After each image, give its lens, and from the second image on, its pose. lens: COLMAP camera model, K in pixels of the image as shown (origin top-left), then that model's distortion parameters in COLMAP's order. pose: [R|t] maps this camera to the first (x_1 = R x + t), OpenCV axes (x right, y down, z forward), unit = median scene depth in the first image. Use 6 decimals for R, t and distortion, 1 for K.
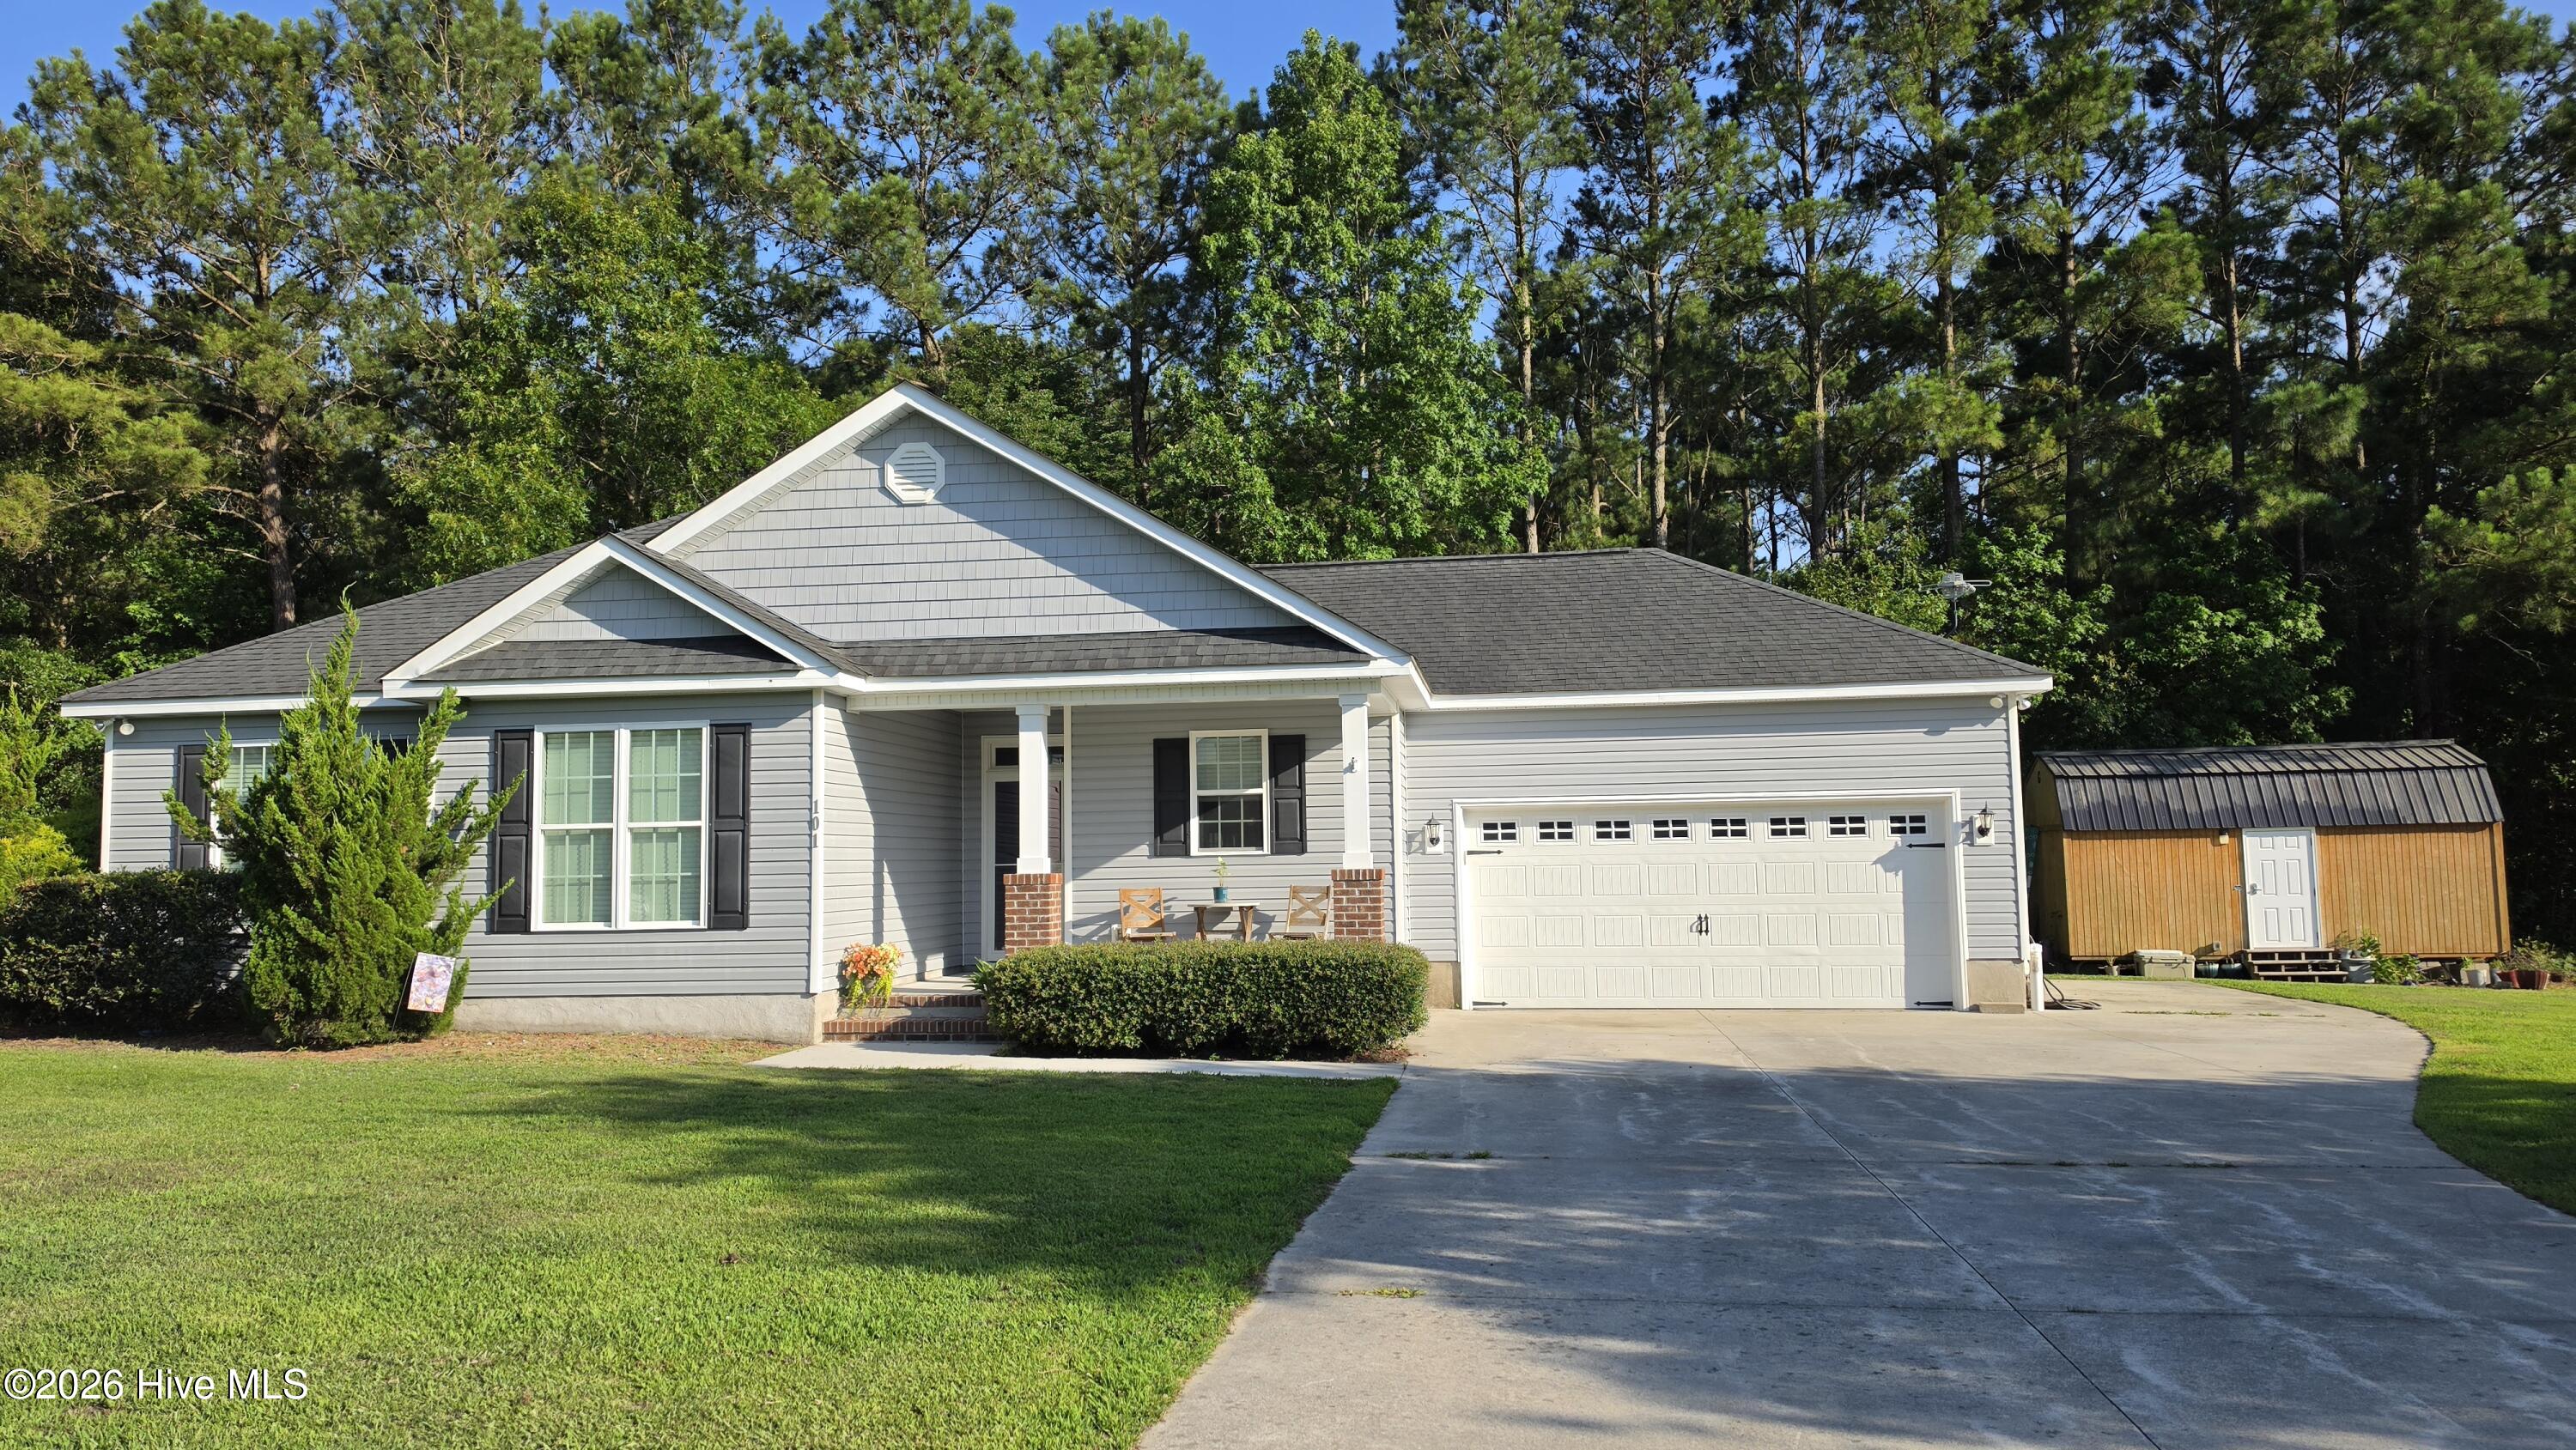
lens RADIAL K [[1756.1, 0, 1290.7], [0, 1756.1, 726.2], [0, 0, 1]] dist [0.068797, -0.057261]
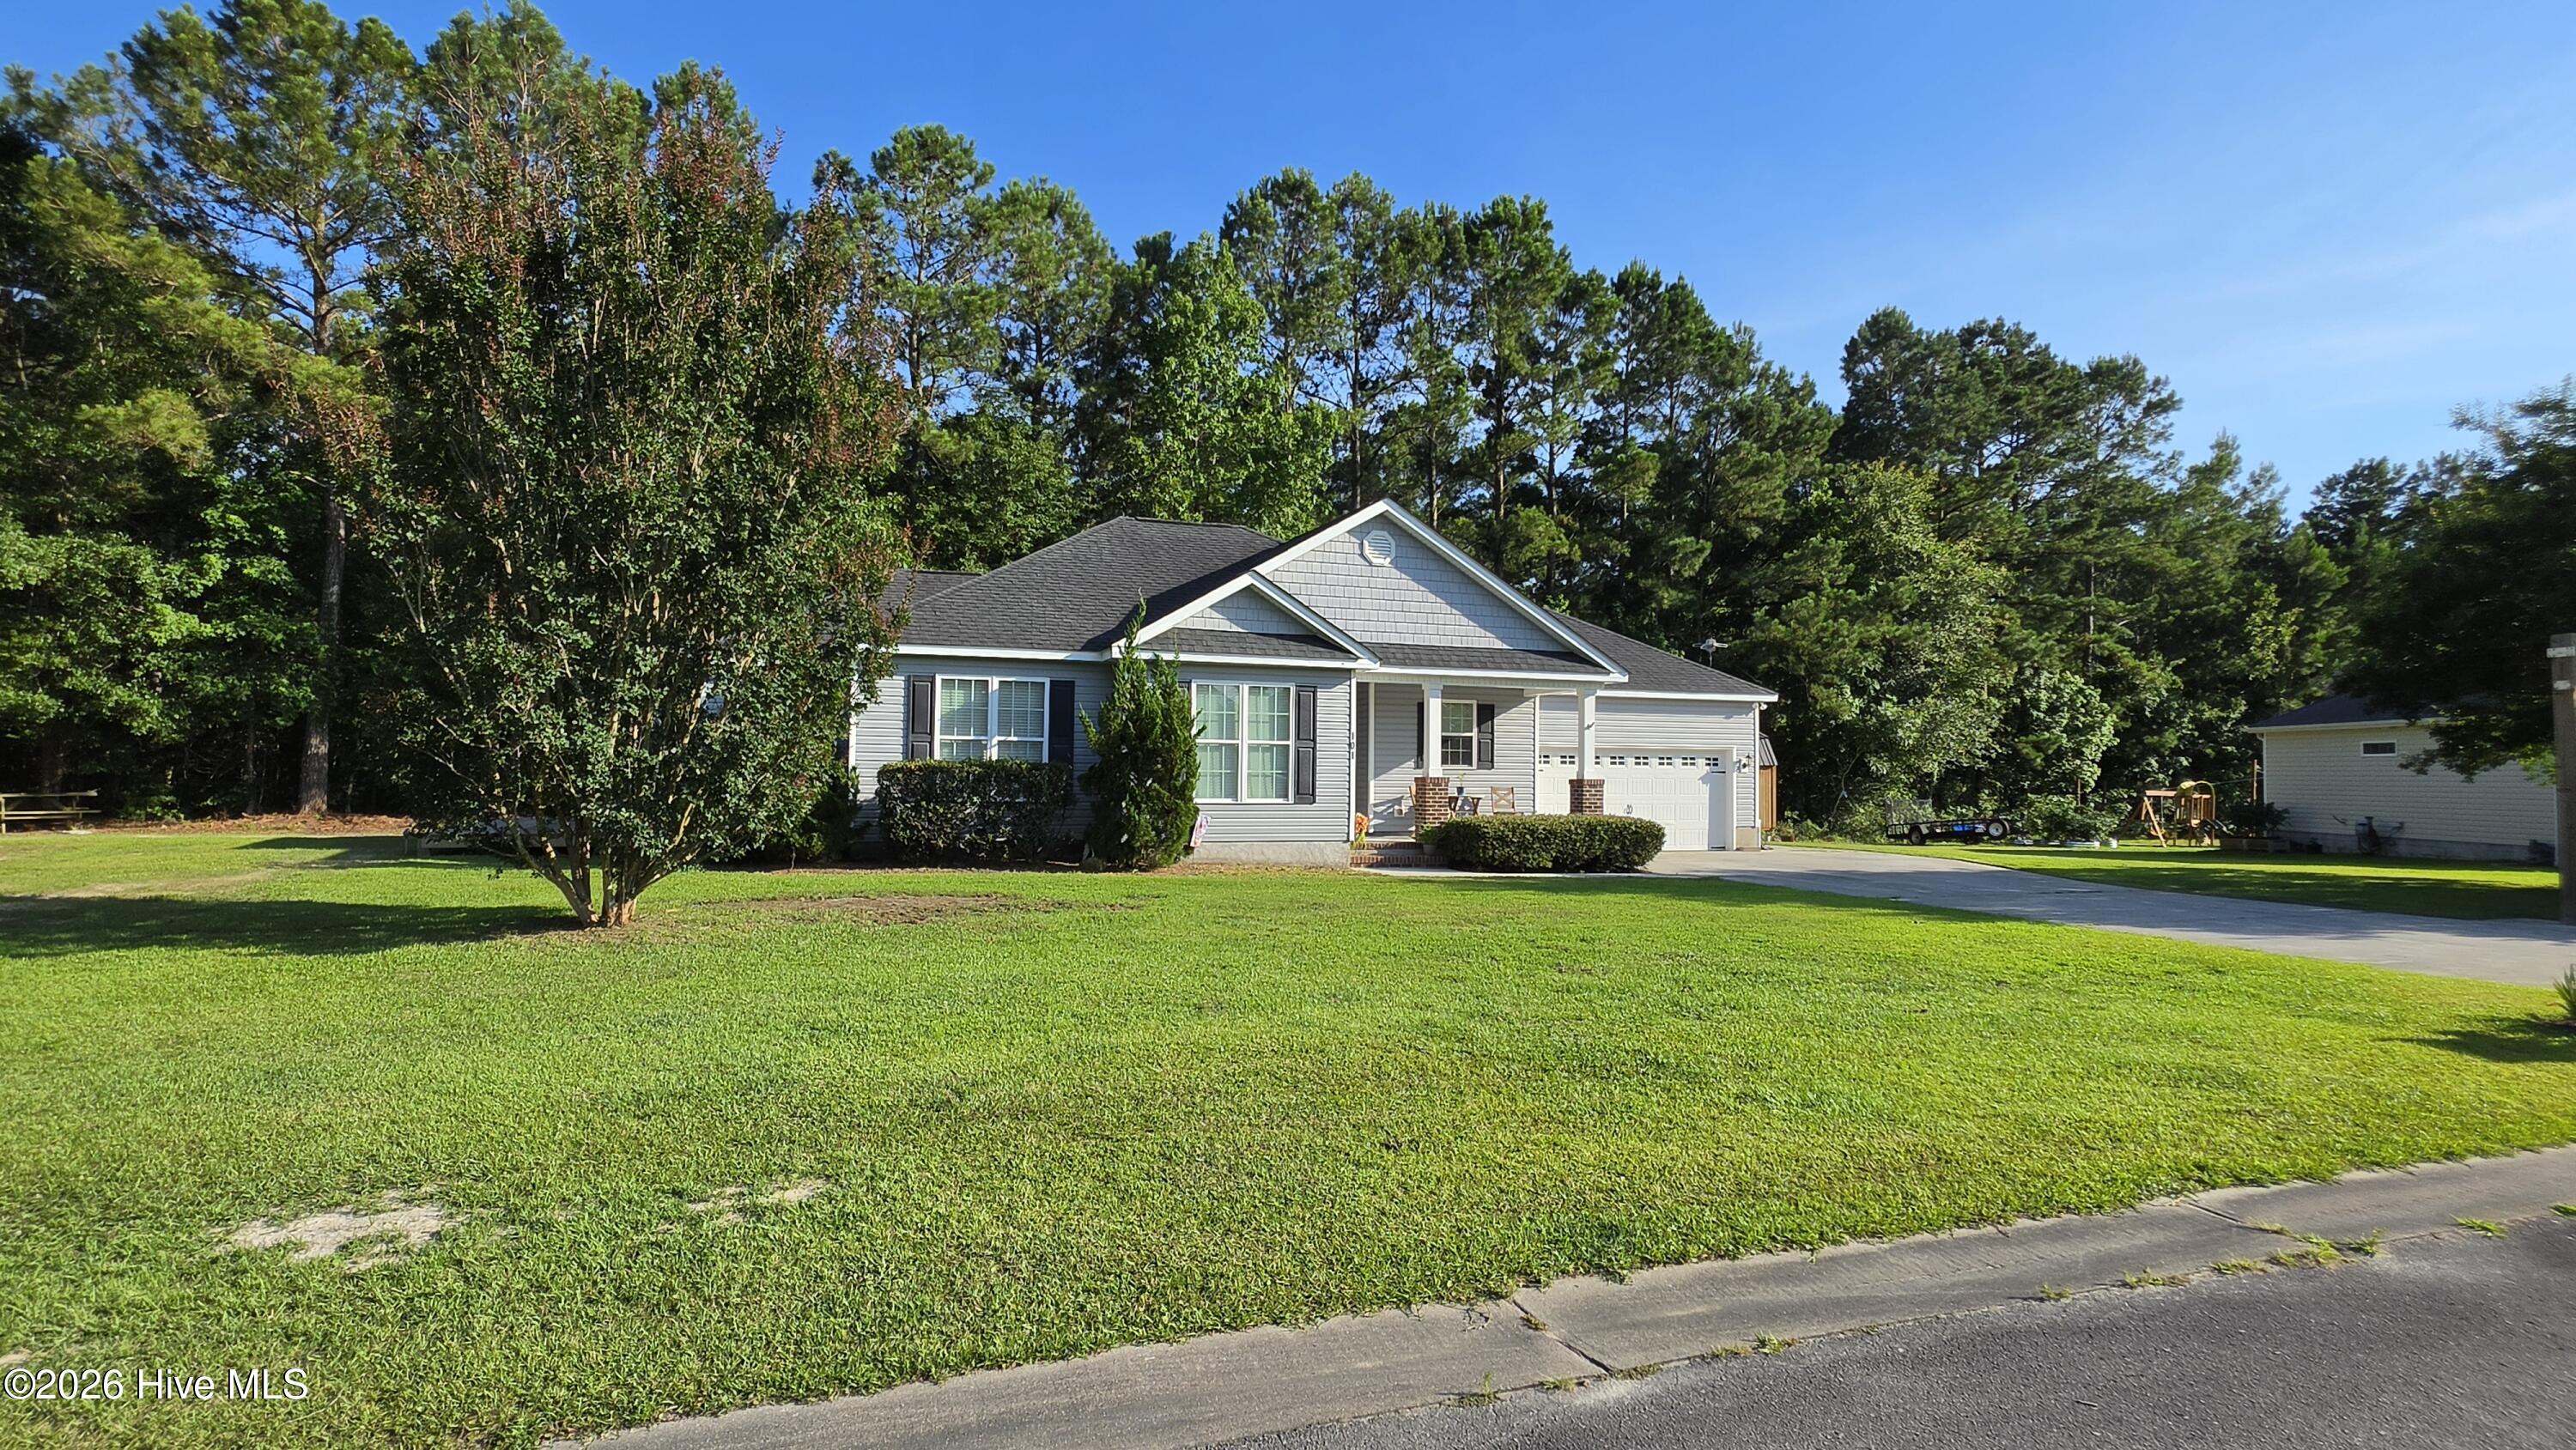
lens RADIAL K [[1290.6, 0, 1268.6], [0, 1290.6, 726.7], [0, 0, 1]] dist [0.013434, -0.000589]
pose [[0.887746, 0.042159, 0.458399, -0.793598], [-0.062476, 0.997618, 0.029242, 0.003605], [-0.456074, -0.054599, 0.888265, -0.092895]]
